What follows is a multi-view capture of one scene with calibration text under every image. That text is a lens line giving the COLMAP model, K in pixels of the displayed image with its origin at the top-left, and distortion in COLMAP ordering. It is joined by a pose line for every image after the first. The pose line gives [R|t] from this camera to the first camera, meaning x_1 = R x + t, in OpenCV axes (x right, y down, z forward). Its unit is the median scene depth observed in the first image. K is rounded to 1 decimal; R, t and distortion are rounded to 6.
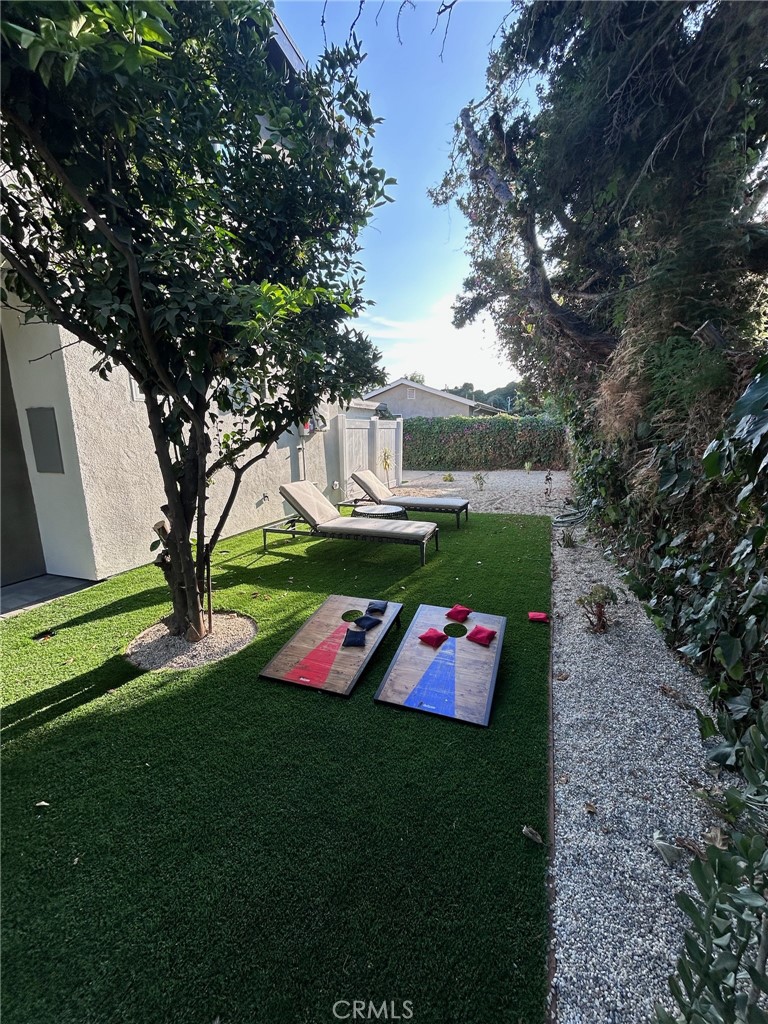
lens RADIAL K [[417.8, 0, 384.0], [0, 417.8, 512.0], [0, 0, 1]] dist [0.002200, -0.000034]
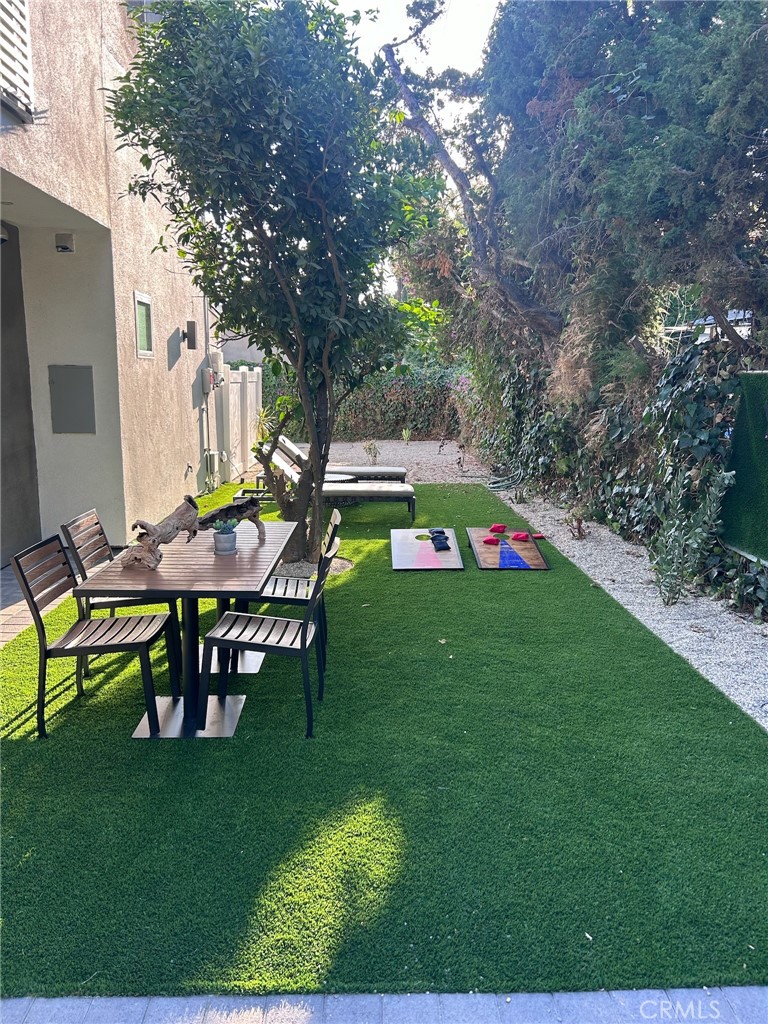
lens RADIAL K [[771.8, 0, 379.5], [0, 771.8, 509.3], [0, 0, 1]] dist [0.071353, -0.108219]
pose [[0.923538, -0.043765, 0.381003, -0.952348], [0.052380, 0.998552, -0.012264, 0.154834], [-0.379914, 0.031283, 0.924493, -1.007592]]
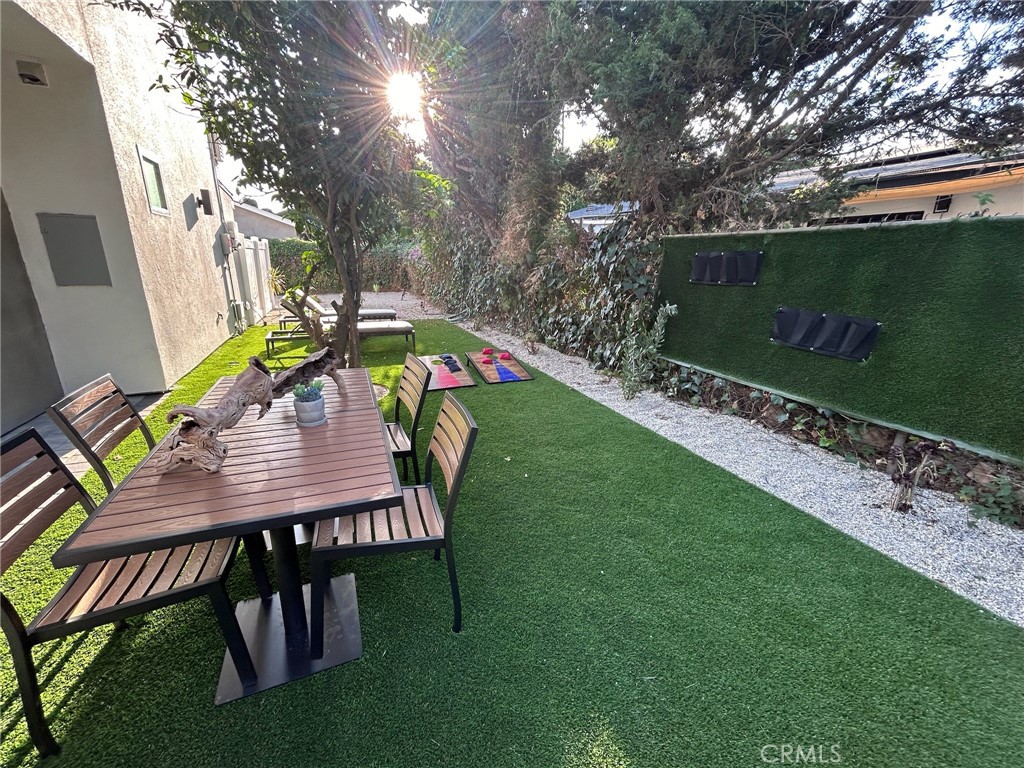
lens RADIAL K [[417.8, 0, 511.9], [0, 417.8, 382.3], [0, 0, 1]] dist [0.002200, -0.000034]
pose [[0.716062, -0.170765, 0.676827, -0.891880], [0.103515, 0.984872, 0.138969, 0.101628], [-0.690319, -0.029449, 0.722905, -0.406879]]
